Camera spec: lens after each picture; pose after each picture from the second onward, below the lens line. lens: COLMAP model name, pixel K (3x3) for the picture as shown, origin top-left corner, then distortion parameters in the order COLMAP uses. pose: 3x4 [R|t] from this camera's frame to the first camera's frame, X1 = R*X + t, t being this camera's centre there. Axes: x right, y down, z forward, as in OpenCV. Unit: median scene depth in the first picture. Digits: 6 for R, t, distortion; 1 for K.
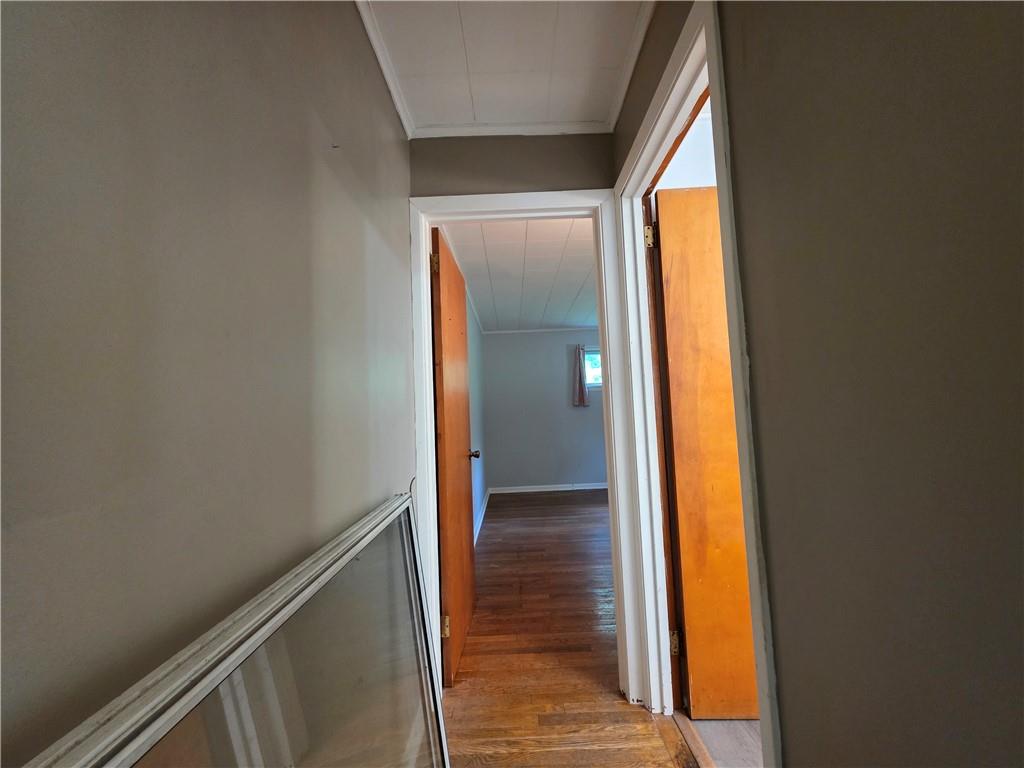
lens RADIAL K [[409.8, 0, 512.7], [0, 409.8, 384.0], [0, 0, 1]] dist [0.000623, -0.000078]
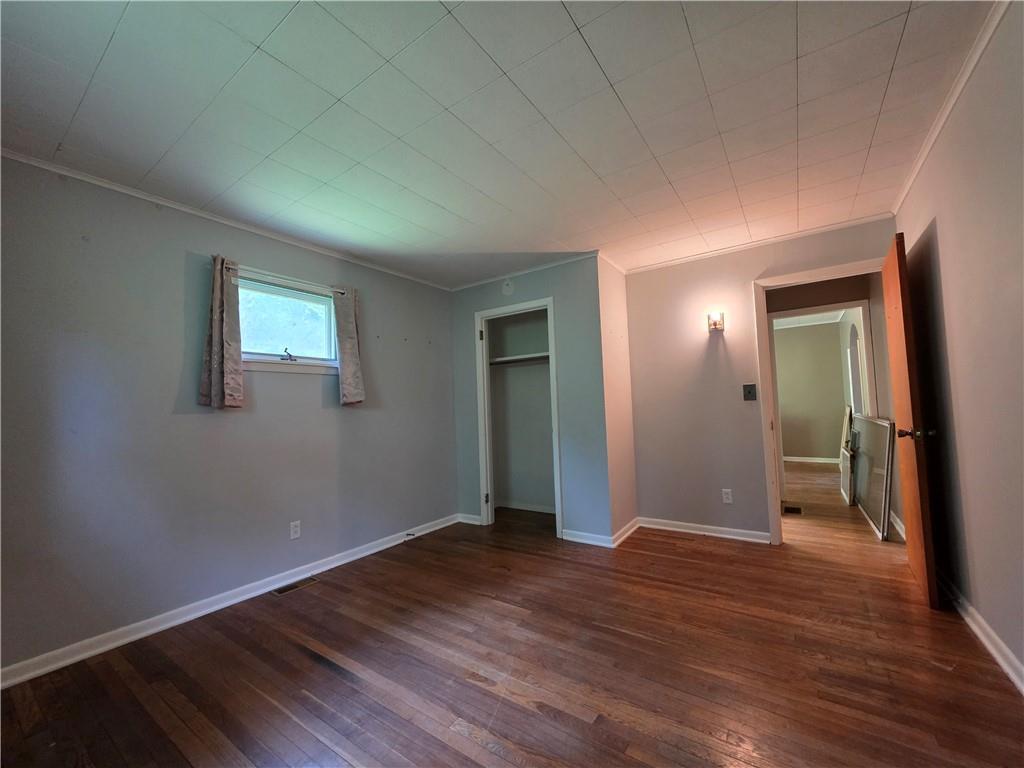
lens RADIAL K [[409.8, 0, 512.7], [0, 409.8, 384.0], [0, 0, 1]] dist [0.000623, -0.000078]
pose [[-0.818030, 0.106634, 0.565205, 0.038348], [0.027380, 0.988770, -0.146918, 0.071902], [-0.574524, -0.104708, -0.811762, 0.963684]]
